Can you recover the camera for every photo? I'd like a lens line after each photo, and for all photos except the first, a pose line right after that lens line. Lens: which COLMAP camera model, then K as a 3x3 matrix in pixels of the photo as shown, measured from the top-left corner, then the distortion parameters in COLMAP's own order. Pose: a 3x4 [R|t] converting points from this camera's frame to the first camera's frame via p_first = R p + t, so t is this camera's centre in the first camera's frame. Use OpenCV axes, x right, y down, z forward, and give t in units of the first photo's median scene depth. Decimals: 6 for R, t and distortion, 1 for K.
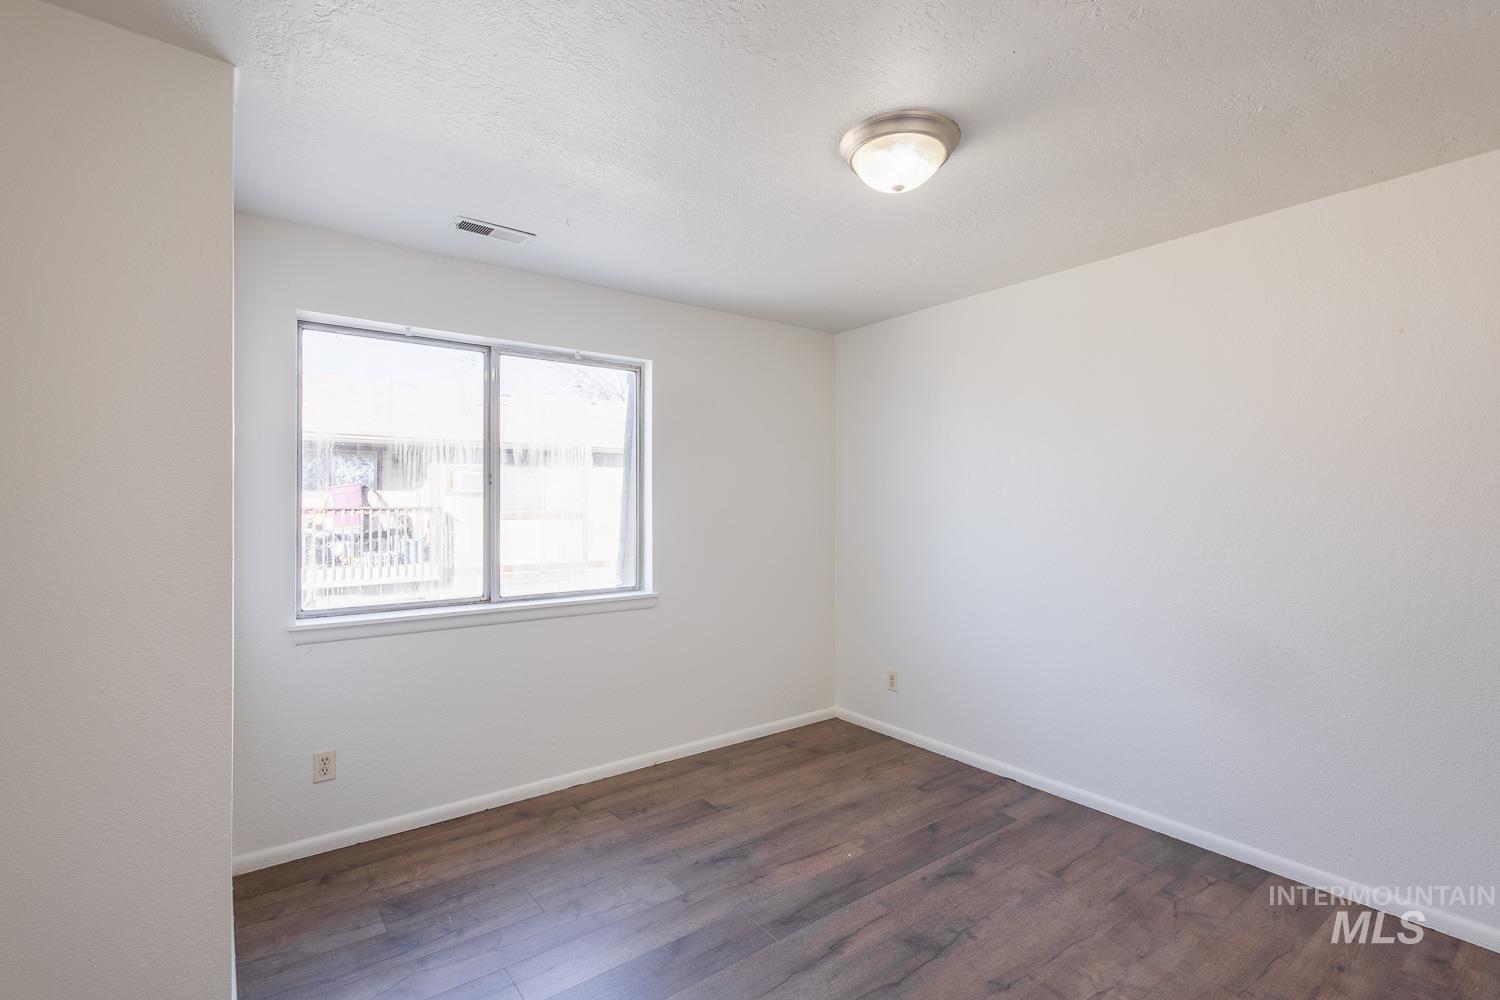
lens RADIAL K [[693.5, 0, 748.9], [0, 693.5, 500.1], [0, 0, 1]] dist [0.010040, -0.003863]
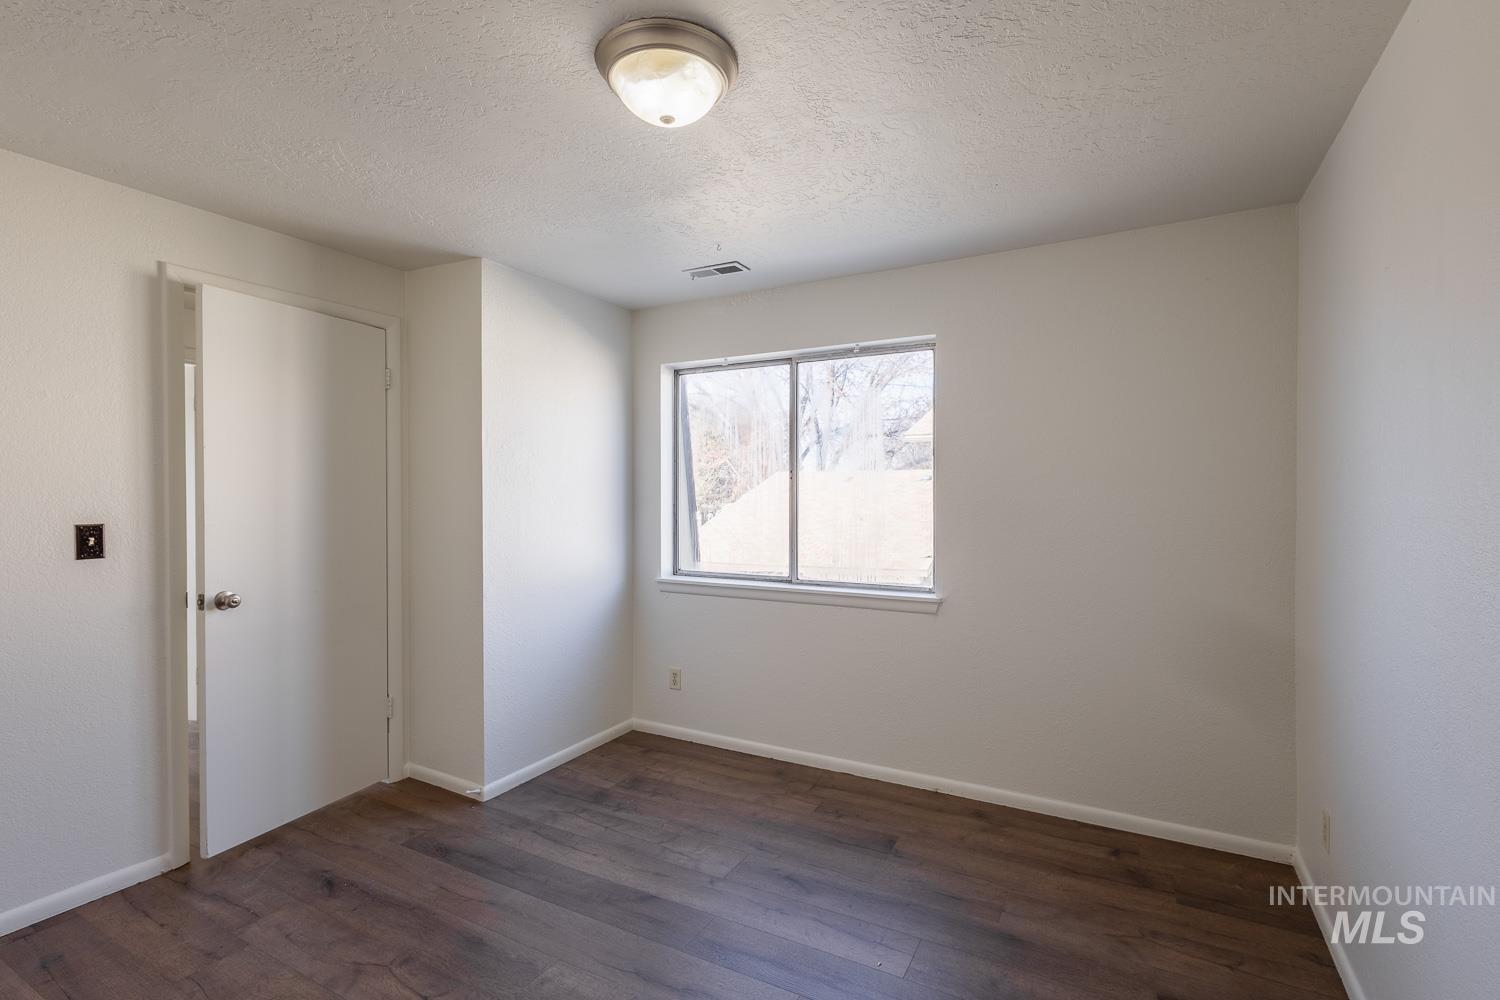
lens RADIAL K [[695.4, 0, 745.8], [0, 695.4, 500.6], [0, 0, 1]] dist [0.006864, -0.000882]
pose [[0.400023, 0.006231, -0.916484, 0.673023], [0.003514, 0.999959, 0.008333, 0.002312], [0.916498, -0.006554, 0.399985, 0.494666]]
